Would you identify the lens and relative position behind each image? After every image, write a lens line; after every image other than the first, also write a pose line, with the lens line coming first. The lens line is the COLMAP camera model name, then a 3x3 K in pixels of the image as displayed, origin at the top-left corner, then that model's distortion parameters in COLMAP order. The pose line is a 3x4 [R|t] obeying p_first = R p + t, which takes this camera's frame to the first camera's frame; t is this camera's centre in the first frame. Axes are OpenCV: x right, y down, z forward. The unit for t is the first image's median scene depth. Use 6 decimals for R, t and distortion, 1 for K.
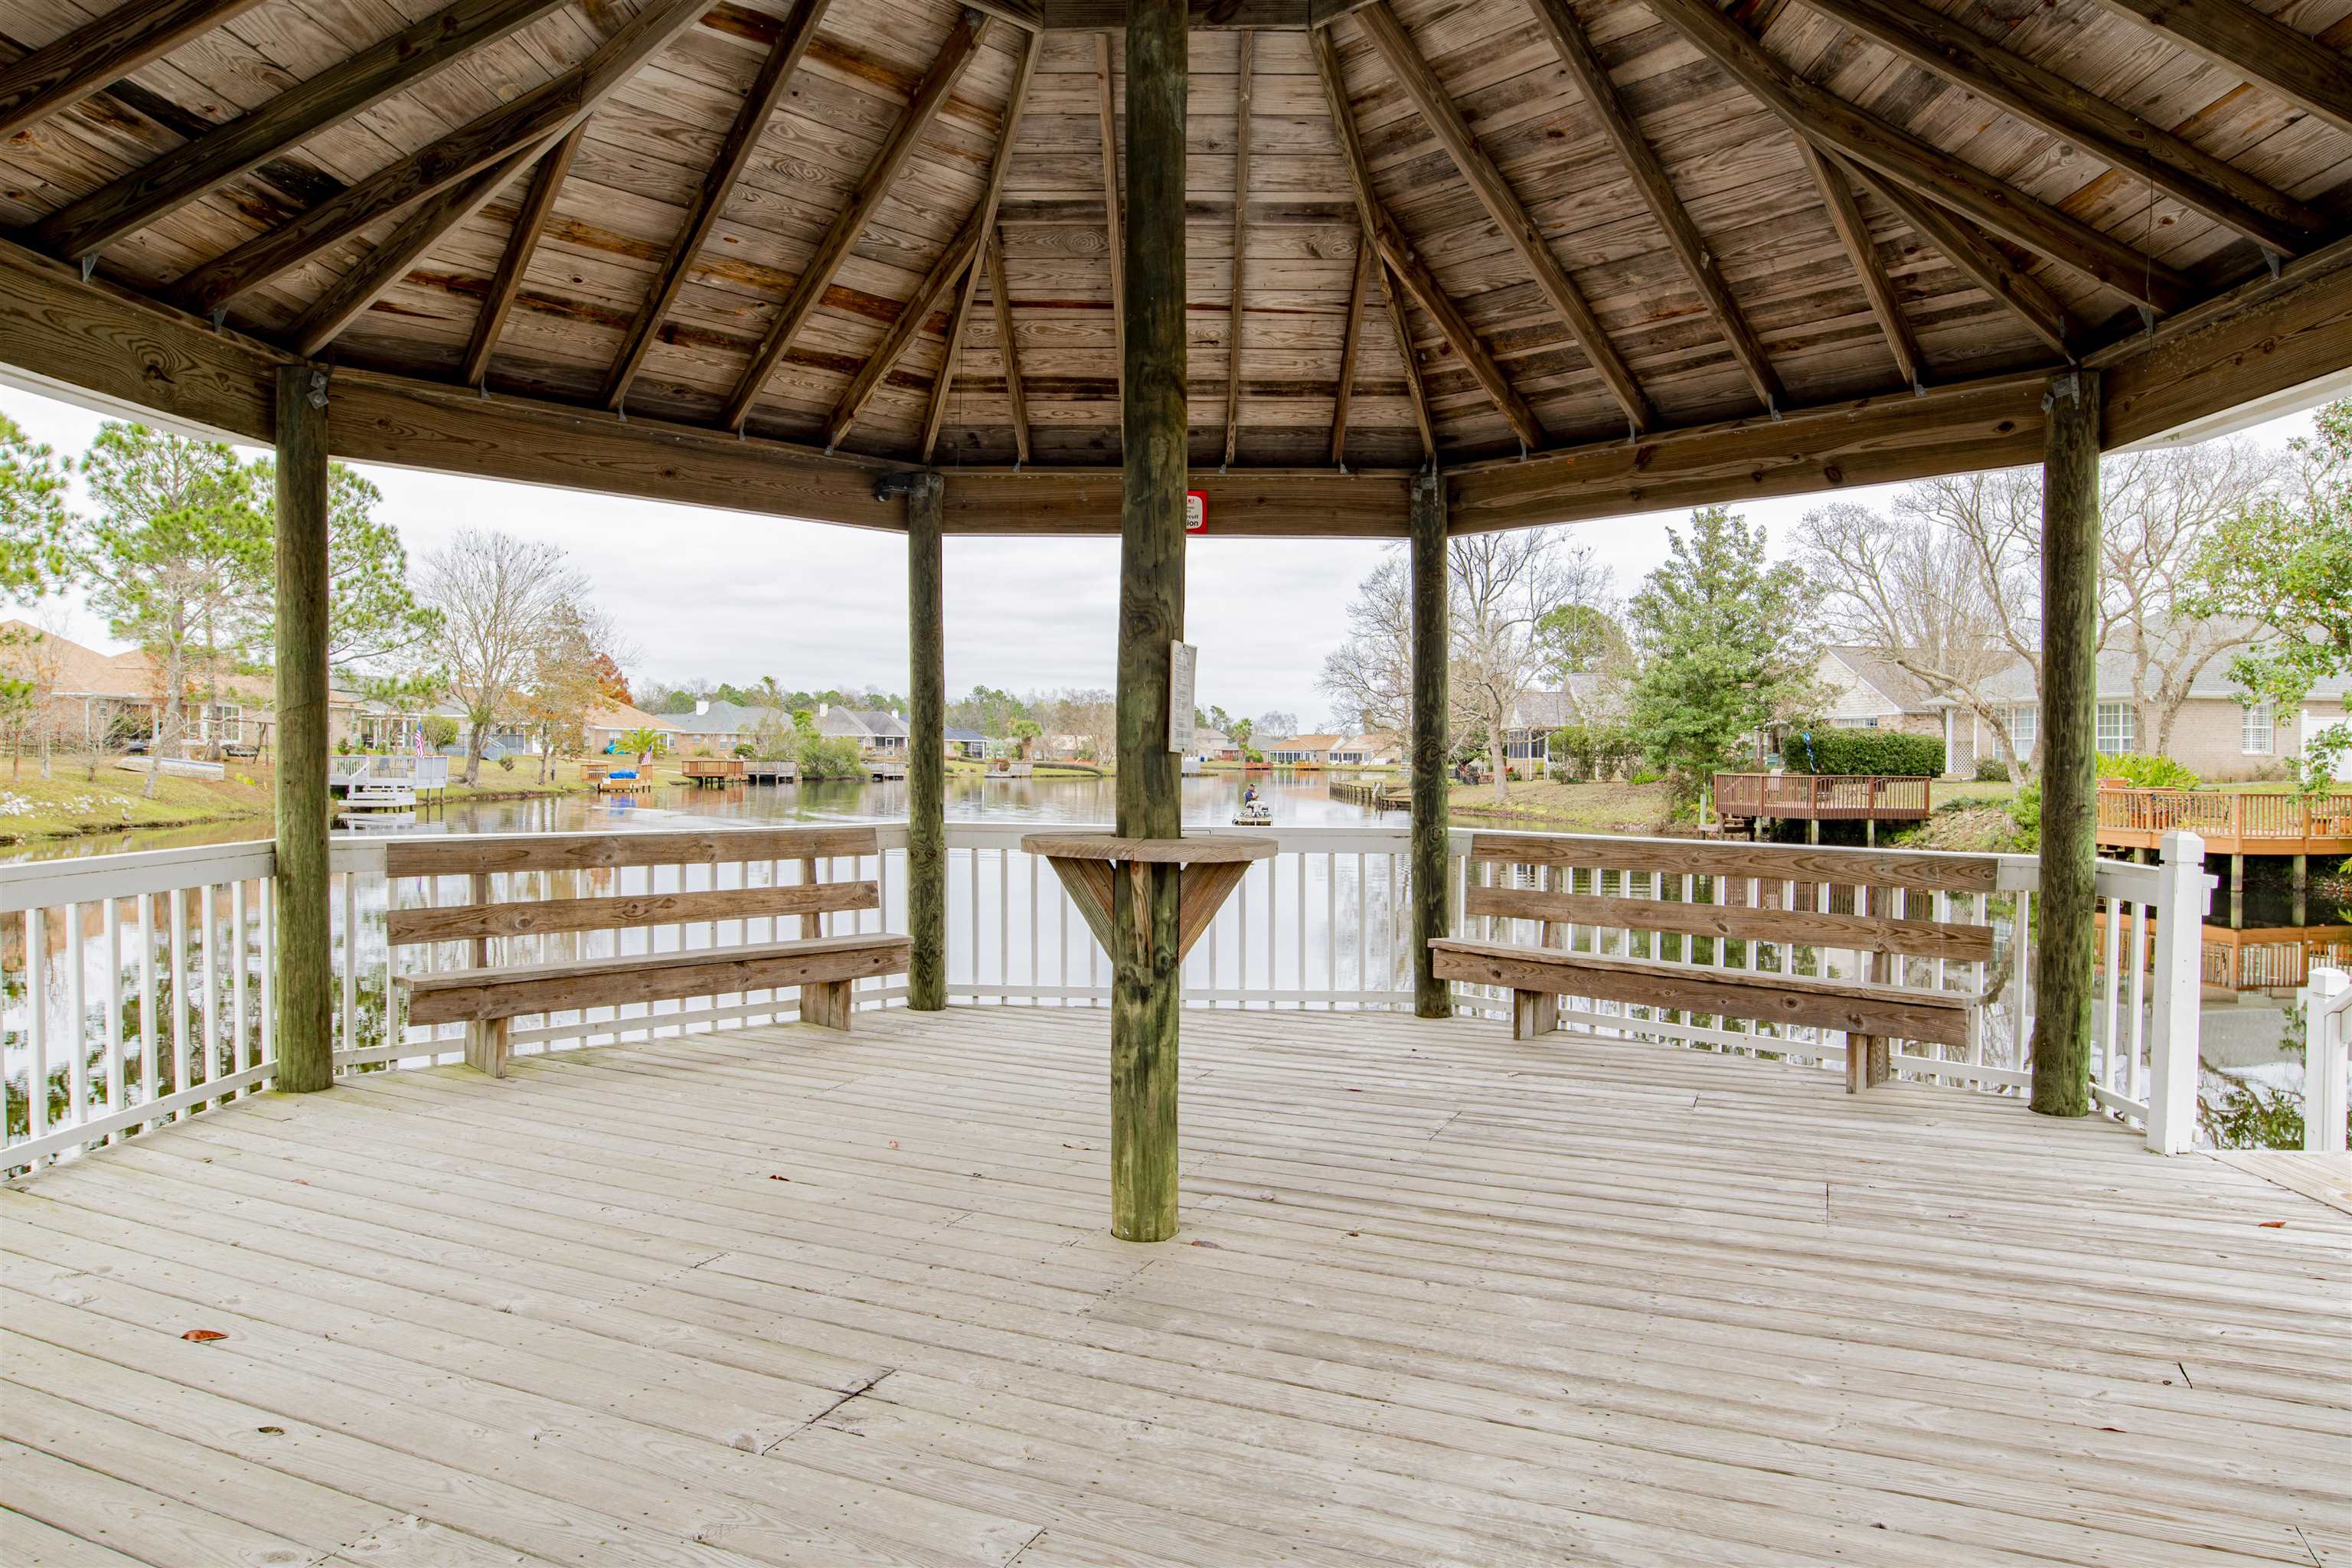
lens RADIAL K [[1495.6, 0, 1180.3], [0, 1495.6, 785.4], [0, 0, 1]] dist [-0.047757, 0.018372]
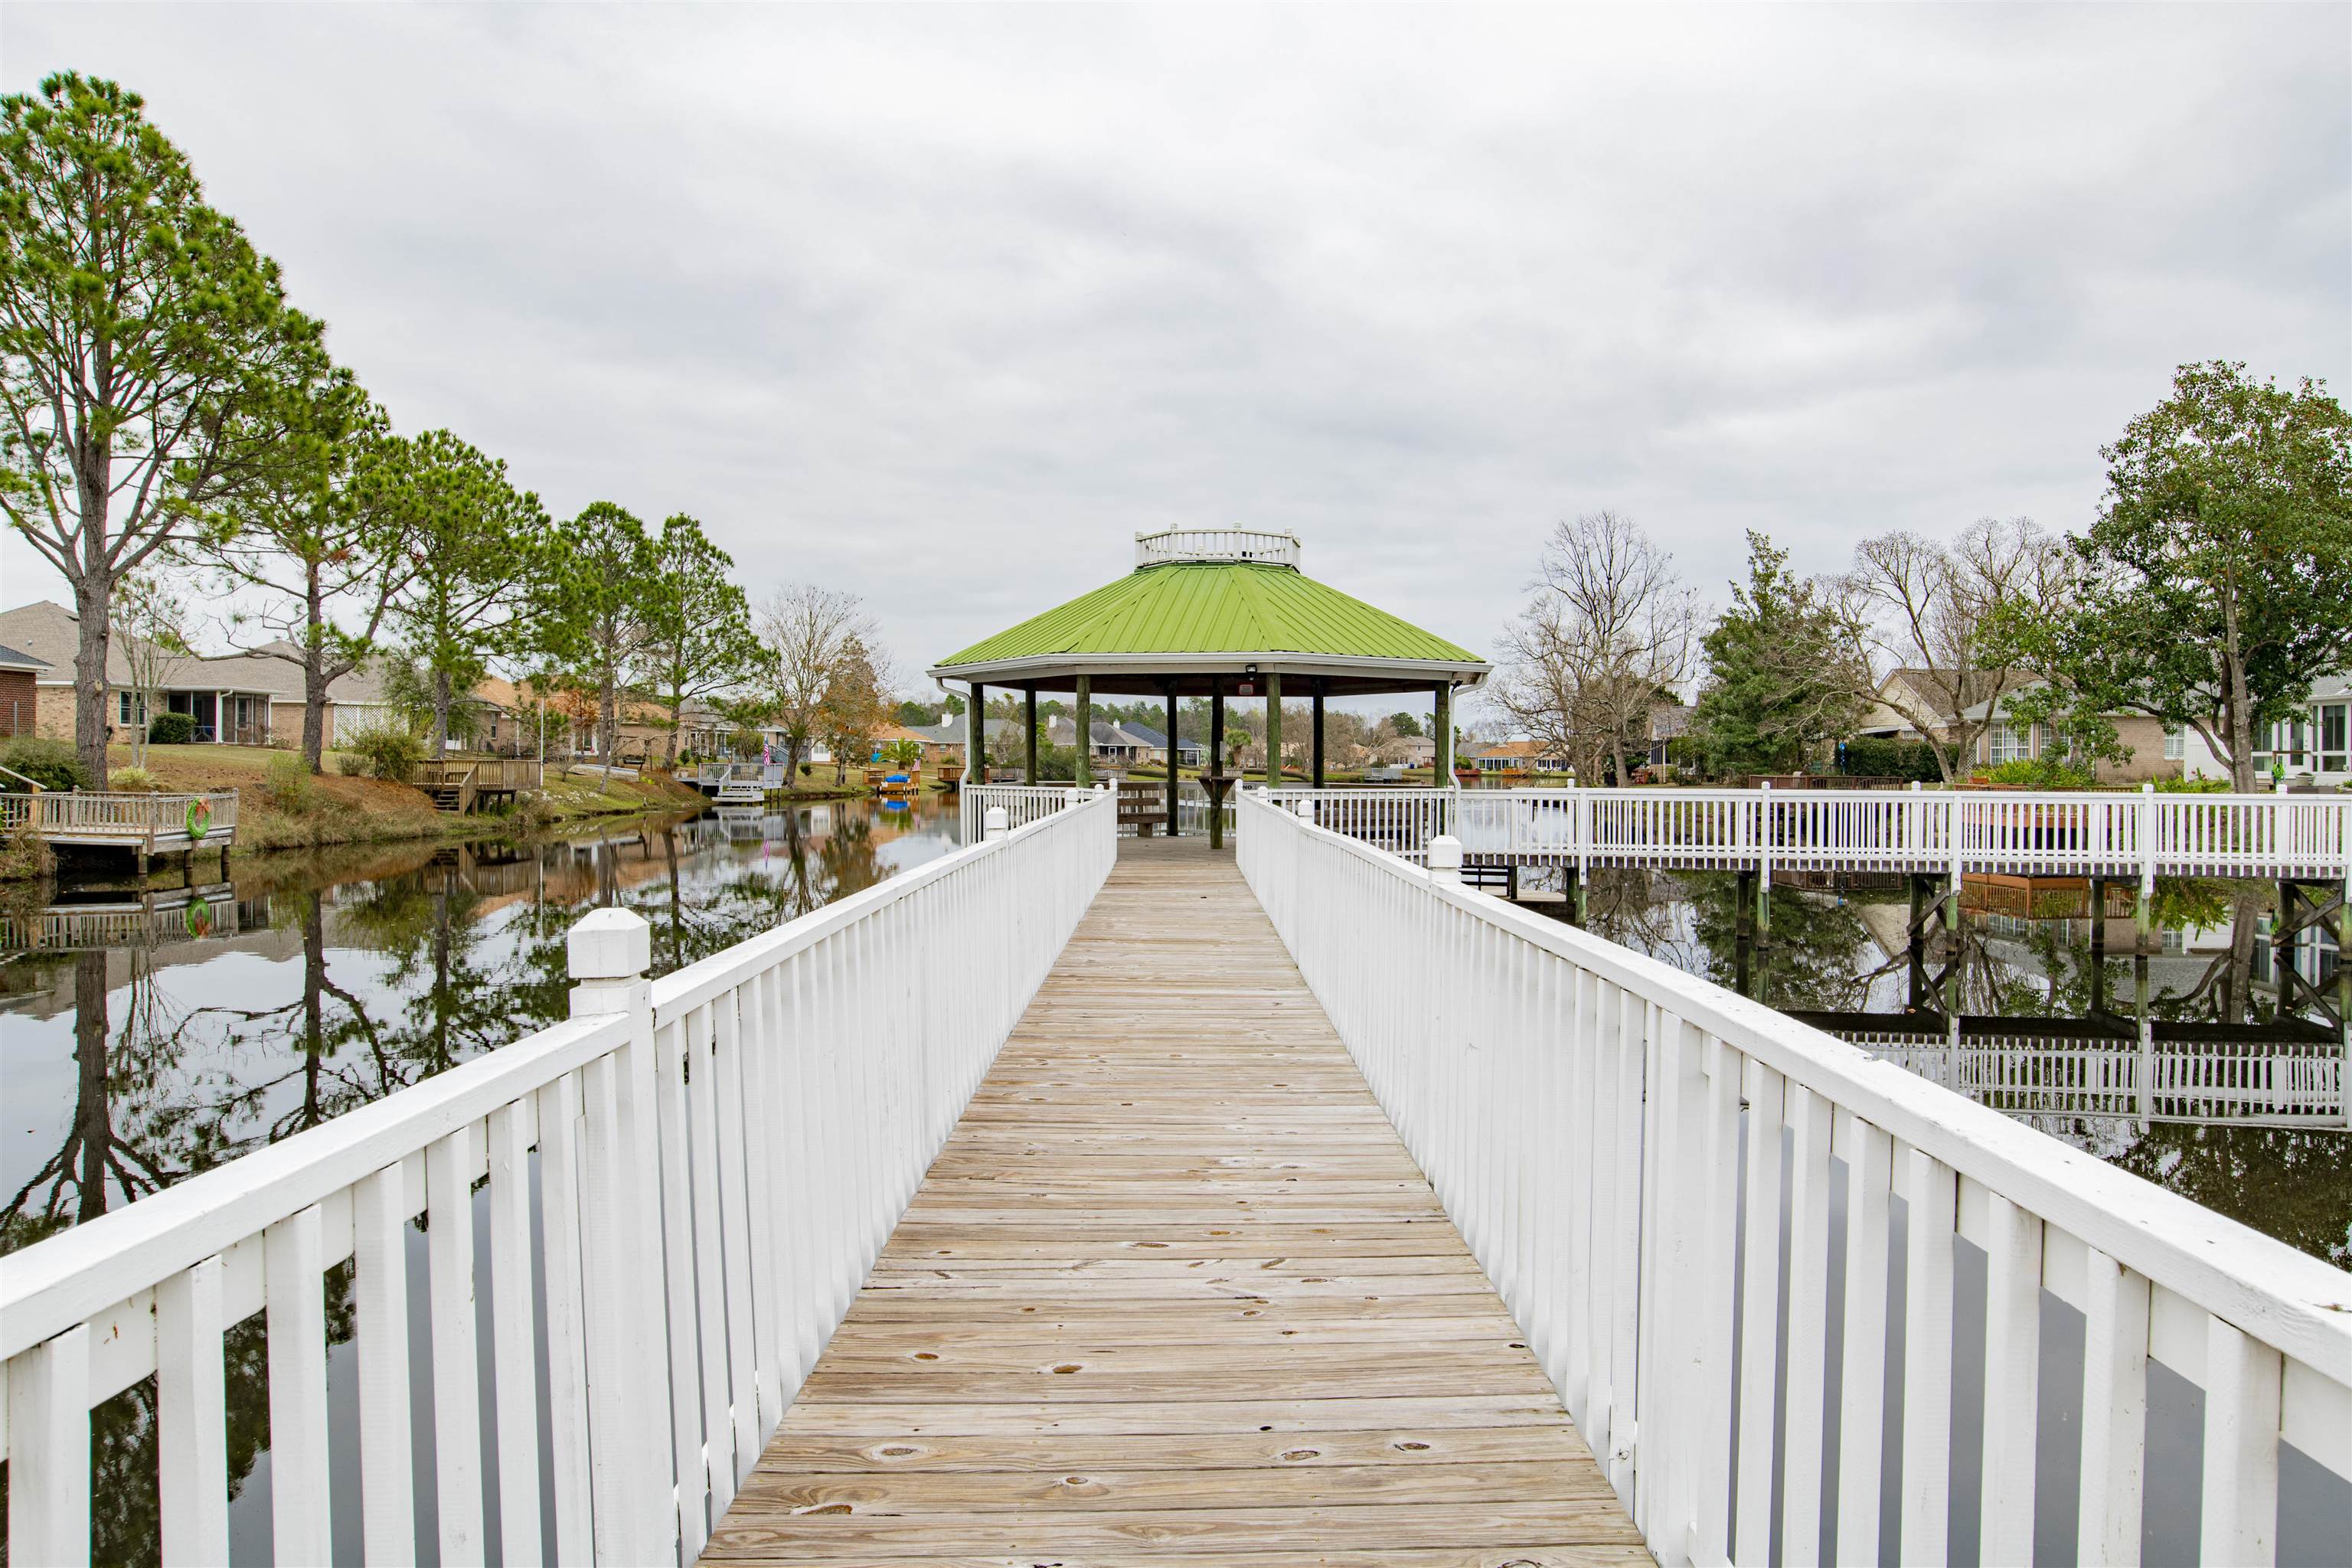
lens RADIAL K [[1606.9, 0, 1182.3], [0, 1606.9, 775.0], [0, 0, 1]] dist [-0.047902, 0.028442]
pose [[0.989951, -0.001128, -0.141409, 0.046498], [-0.000634, 0.999923, -0.012419, 0.007114], [0.141412, 0.012384, 0.989873, -0.329427]]
